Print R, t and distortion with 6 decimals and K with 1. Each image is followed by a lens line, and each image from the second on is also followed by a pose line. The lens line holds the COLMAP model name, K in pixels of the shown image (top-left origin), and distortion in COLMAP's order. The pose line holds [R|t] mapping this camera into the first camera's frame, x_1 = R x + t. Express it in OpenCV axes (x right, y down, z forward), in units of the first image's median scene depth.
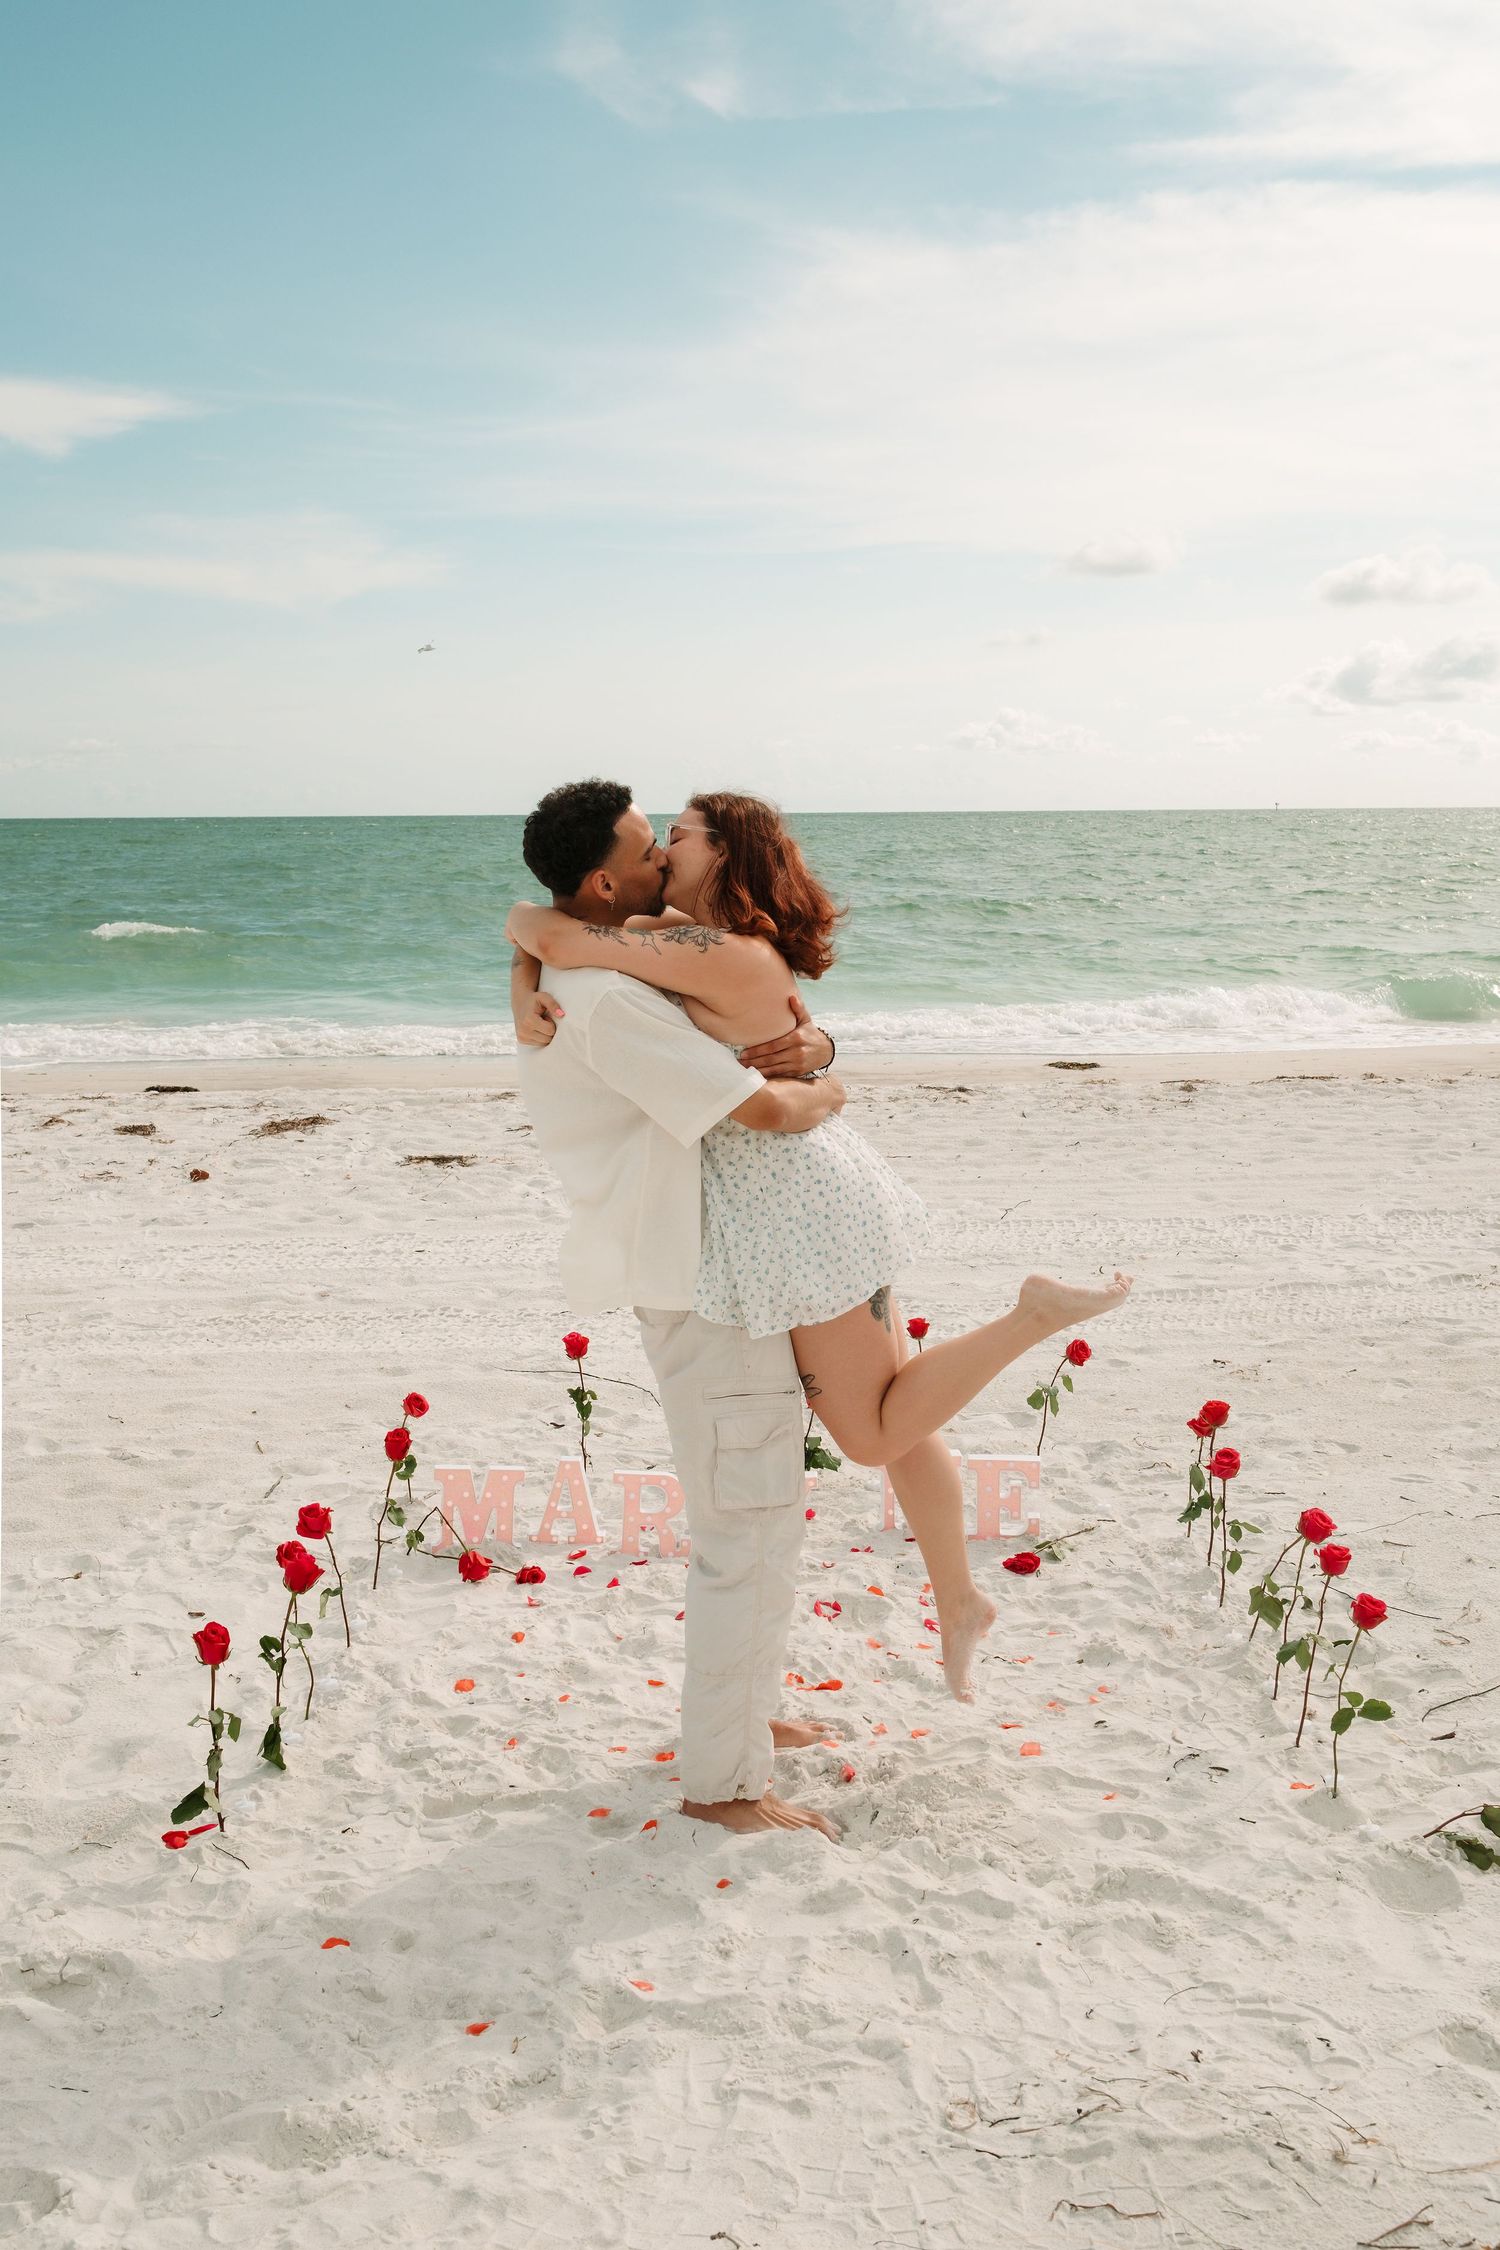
lens RADIAL K [[2149.3, 0, 750.0], [0, 2149.3, 1125.0], [0, 0, 1]] dist [0.010689, 0.001721]
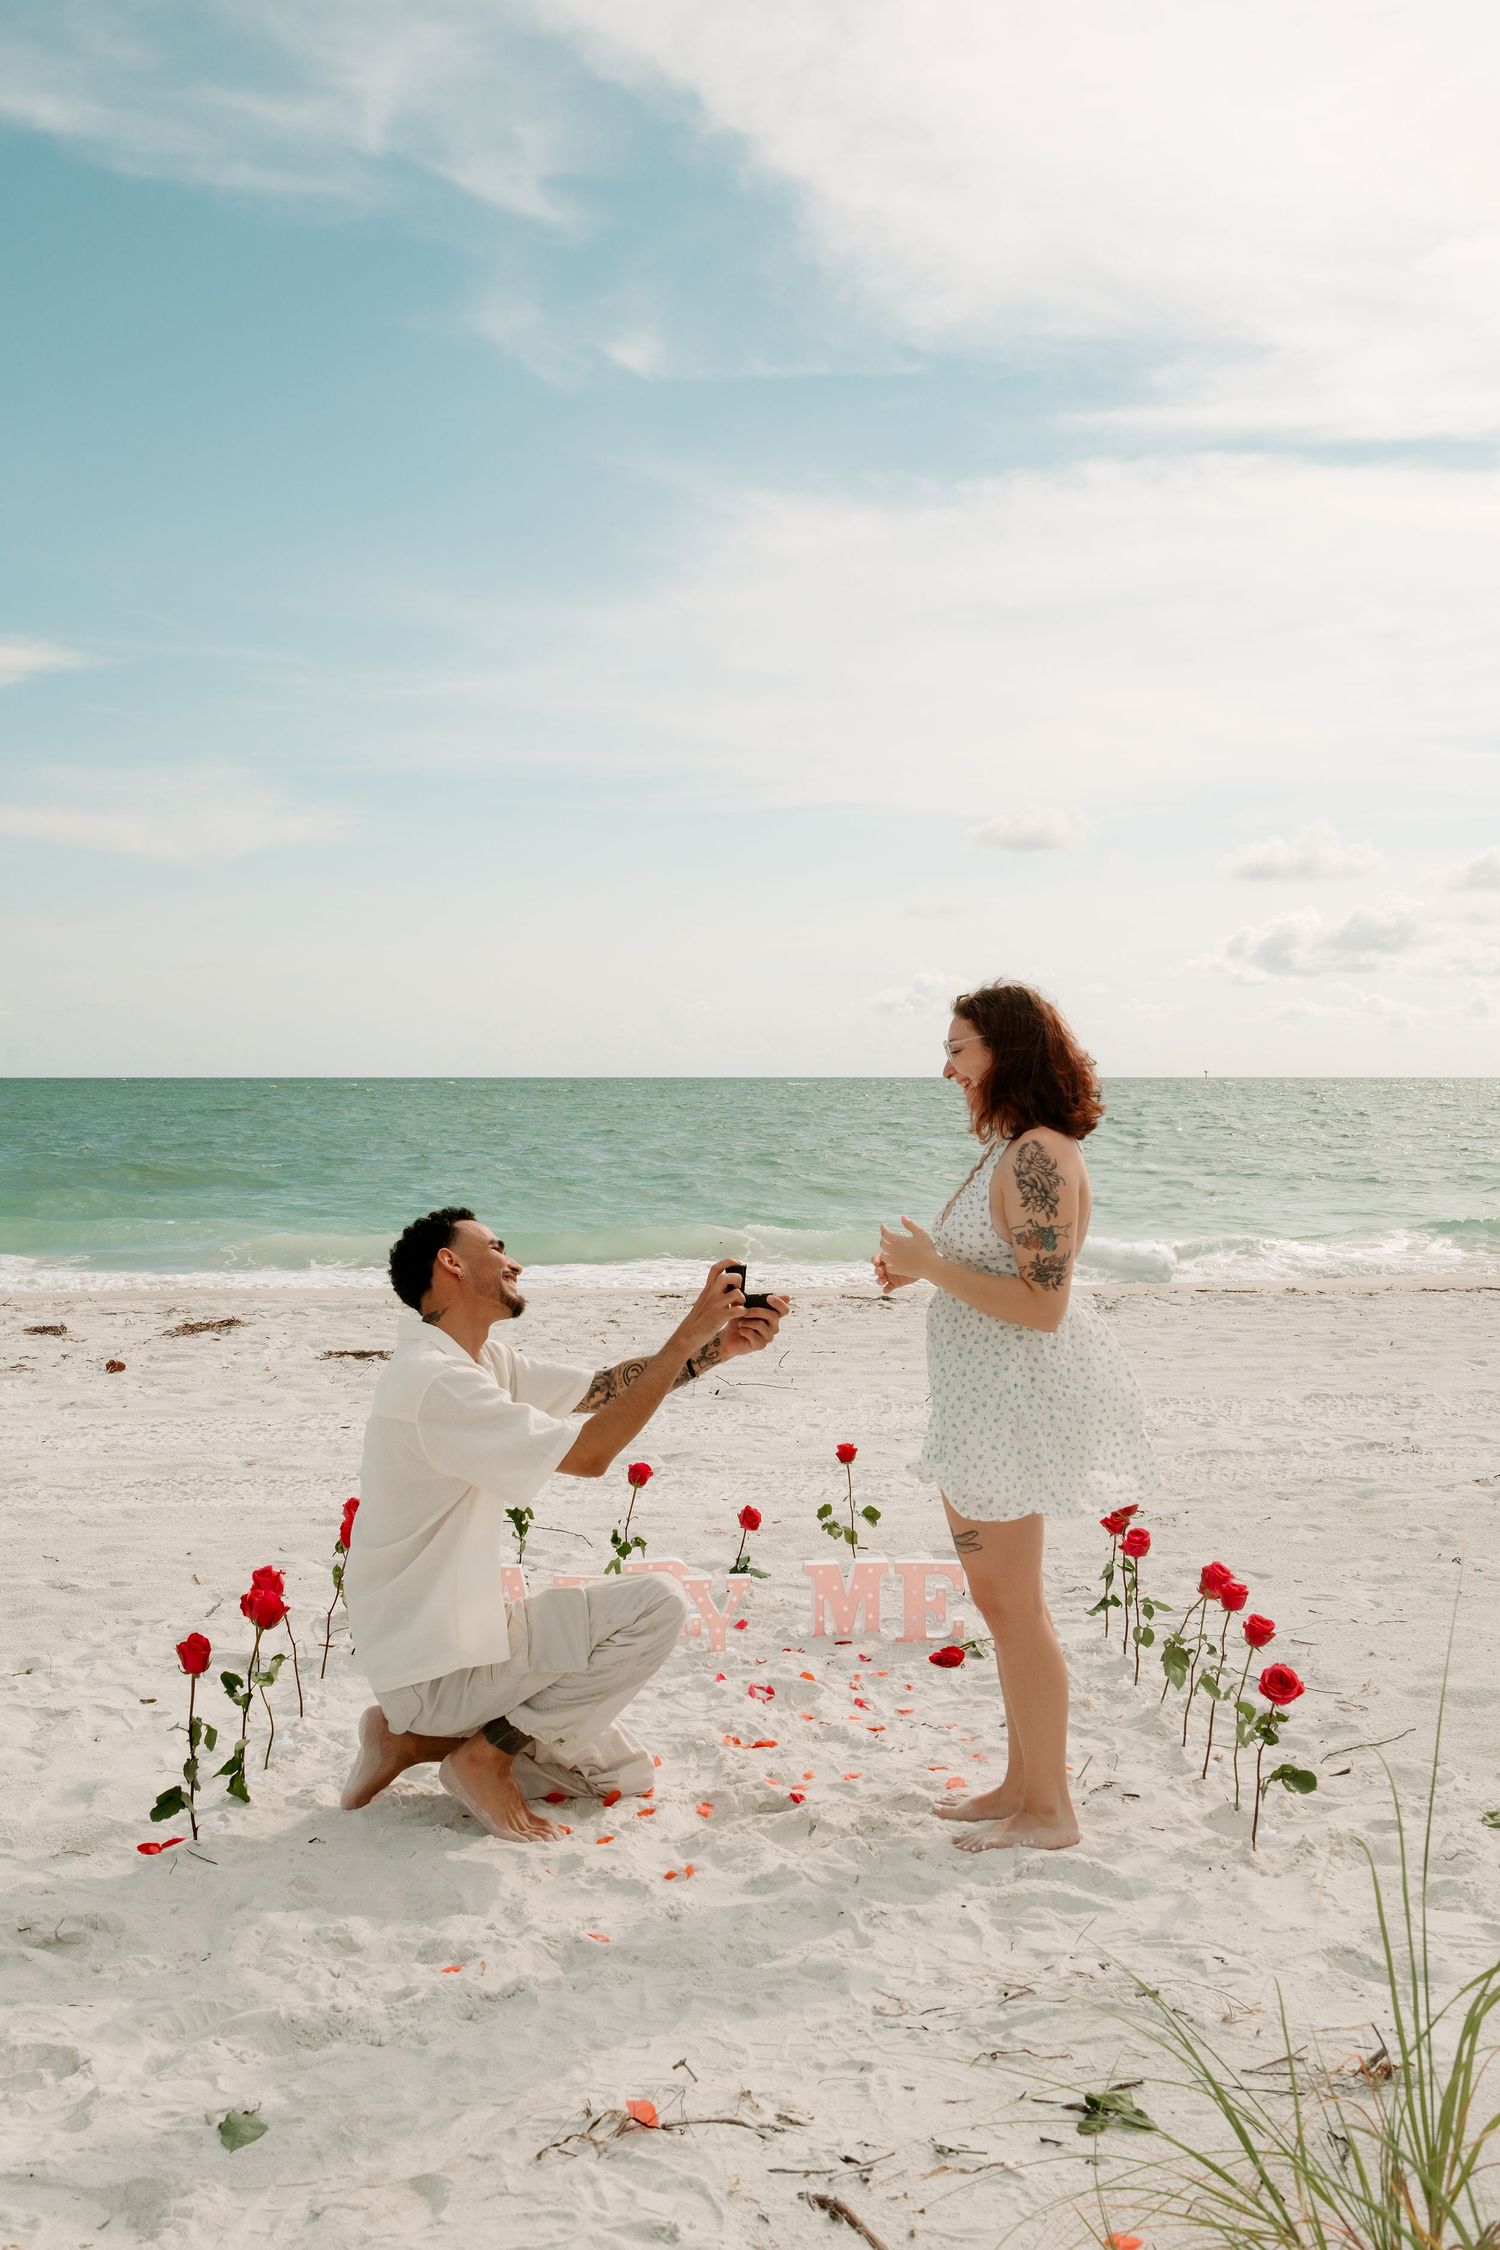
lens RADIAL K [[2260.7, 0, 763.1], [0, 2260.7, 1126.3], [0, 0, 1]] dist [0.003959, 0.007387]
pose [[0.998993, 0.005983, 0.044468, -0.013128], [-0.000533, 0.992582, -0.121575, 0.084166], [-0.044866, 0.121429, 0.991586, -0.115534]]
